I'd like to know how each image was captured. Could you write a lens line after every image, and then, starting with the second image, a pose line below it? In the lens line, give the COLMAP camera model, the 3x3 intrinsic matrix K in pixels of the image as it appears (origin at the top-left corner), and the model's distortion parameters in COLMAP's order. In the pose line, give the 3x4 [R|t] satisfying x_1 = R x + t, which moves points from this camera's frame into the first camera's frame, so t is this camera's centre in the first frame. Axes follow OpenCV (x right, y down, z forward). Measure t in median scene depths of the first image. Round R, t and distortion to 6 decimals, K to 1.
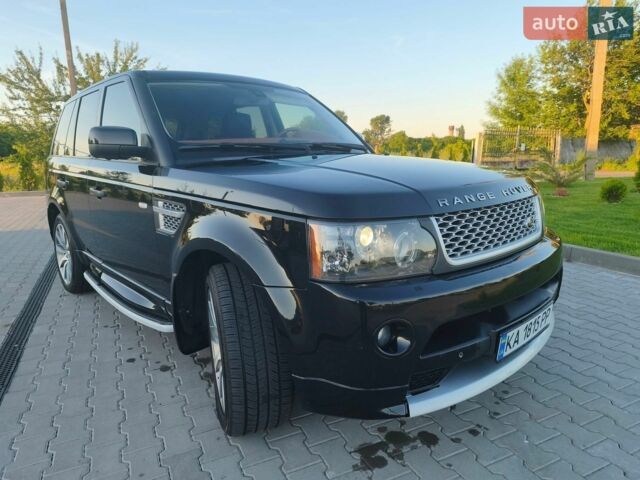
lens RADIAL K [[445.6, 0, 317.9], [0, 445.6, 239.0], [0, 0, 1]] dist [0.002541, -0.004868]
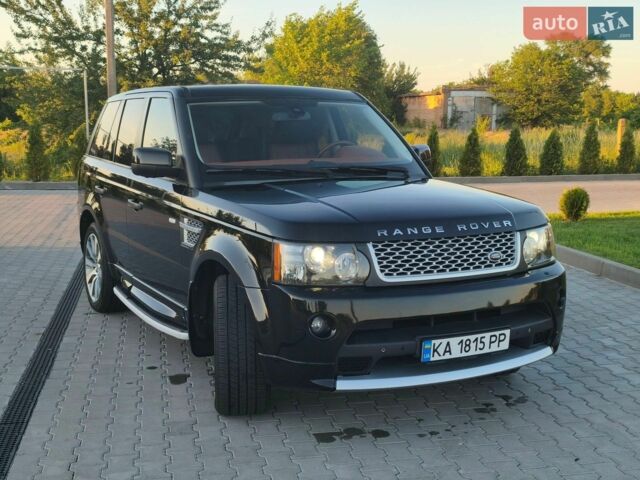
lens RADIAL K [[887.9, 0, 319.1], [0, 887.9, 240.5], [0, 0, 1]] dist [0.039956, 0.000000]
pose [[0.968393, 0.056543, -0.242935, 0.401802], [-0.069110, 0.996659, -0.043518, 0.035917], [0.239662, 0.058932, 0.969066, -0.843348]]
